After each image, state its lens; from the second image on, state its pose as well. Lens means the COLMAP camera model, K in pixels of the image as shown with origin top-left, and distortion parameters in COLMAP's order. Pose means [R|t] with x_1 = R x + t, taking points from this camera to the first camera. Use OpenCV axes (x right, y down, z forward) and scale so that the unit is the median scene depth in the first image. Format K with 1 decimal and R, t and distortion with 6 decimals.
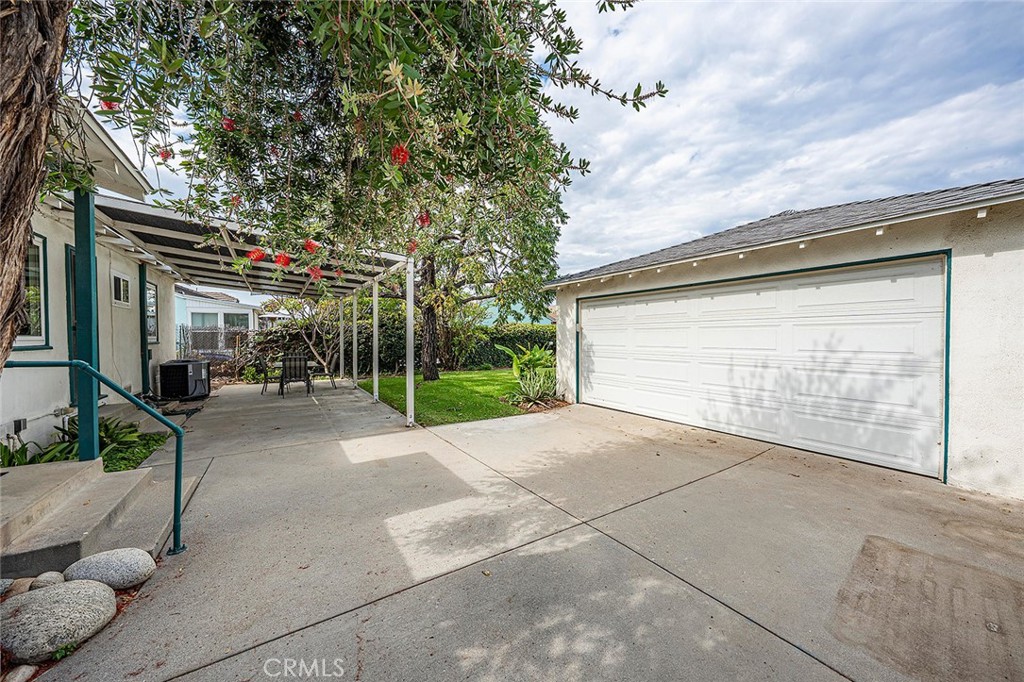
lens RADIAL K [[368.9, 0, 512.0], [0, 368.9, 341.0], [0, 0, 1]] dist [-0.001615, 0.000184]
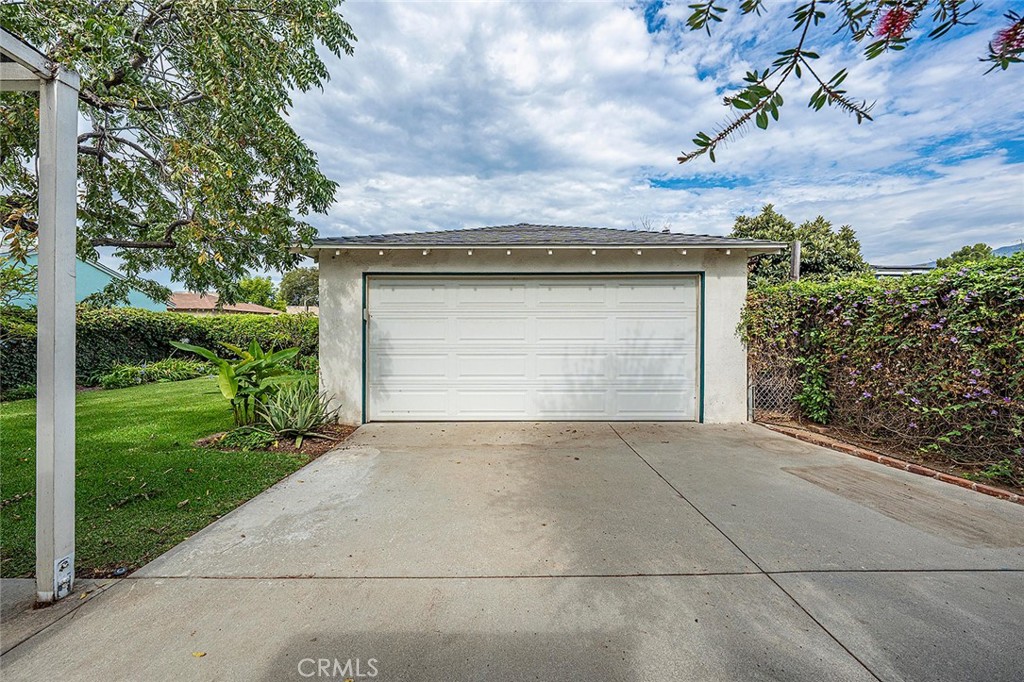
lens RADIAL K [[376.6, 0, 453.5], [0, 376.6, 336.3], [0, 0, 1]] dist [0.004479, 0.000313]
pose [[0.533773, -0.003609, 0.845620, -0.330269], [0.009851, 0.999950, -0.001951, 0.008020], [-0.845570, 0.009372, 0.533782, 0.478466]]
